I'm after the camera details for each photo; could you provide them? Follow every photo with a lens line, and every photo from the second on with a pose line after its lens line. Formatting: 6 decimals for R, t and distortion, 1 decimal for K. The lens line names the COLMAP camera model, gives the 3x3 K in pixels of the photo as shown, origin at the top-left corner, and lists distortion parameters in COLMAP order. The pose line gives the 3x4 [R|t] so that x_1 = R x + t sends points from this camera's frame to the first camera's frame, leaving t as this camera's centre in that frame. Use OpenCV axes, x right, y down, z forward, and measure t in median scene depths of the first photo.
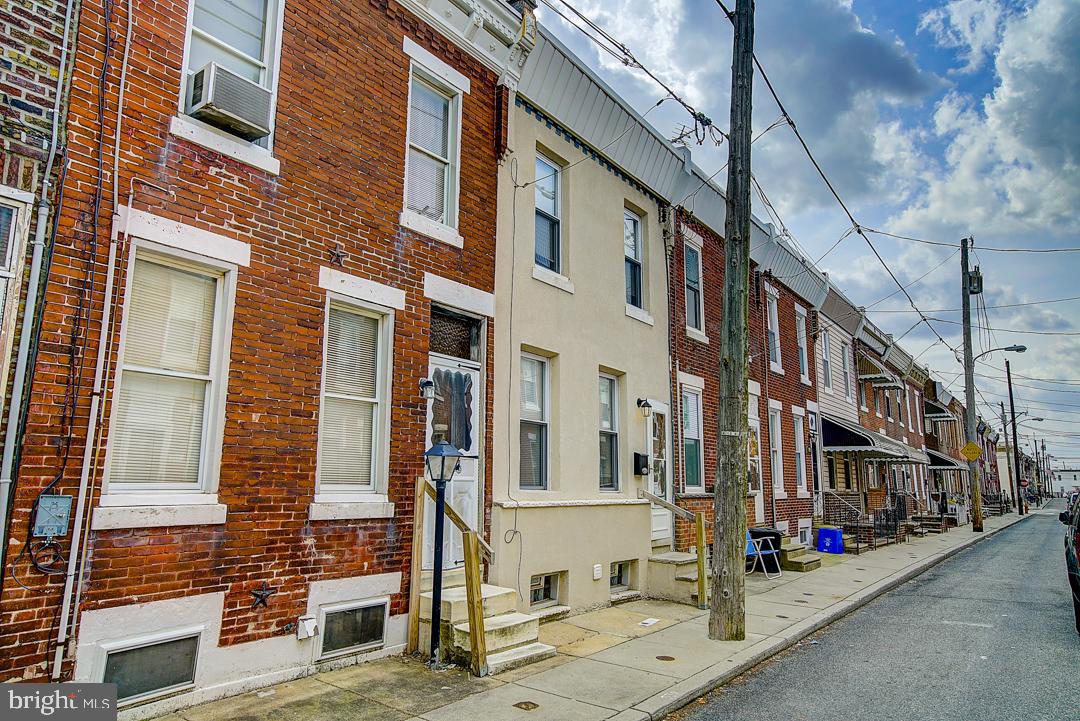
lens RADIAL K [[682.1, 0, 540.0], [0, 682.1, 360.5], [0, 0, 1]] dist [0.000510, 0.000003]
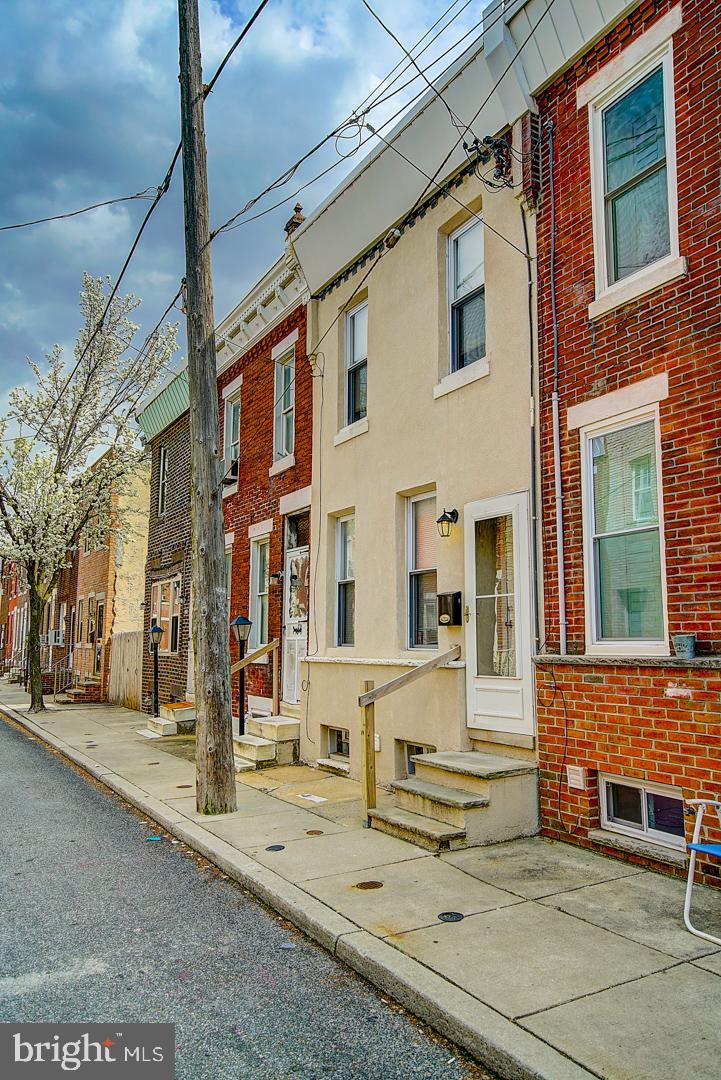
lens RADIAL K [[828.2, 0, 360.5], [0, 828.2, 540.0], [0, 0, 1]] dist [-0.000839, -0.000333]
pose [[-0.418111, -0.125576, -0.899674, 0.972804], [0.157587, 0.965355, -0.207980, 0.255159], [0.894622, -0.228736, -0.383836, 1.317156]]
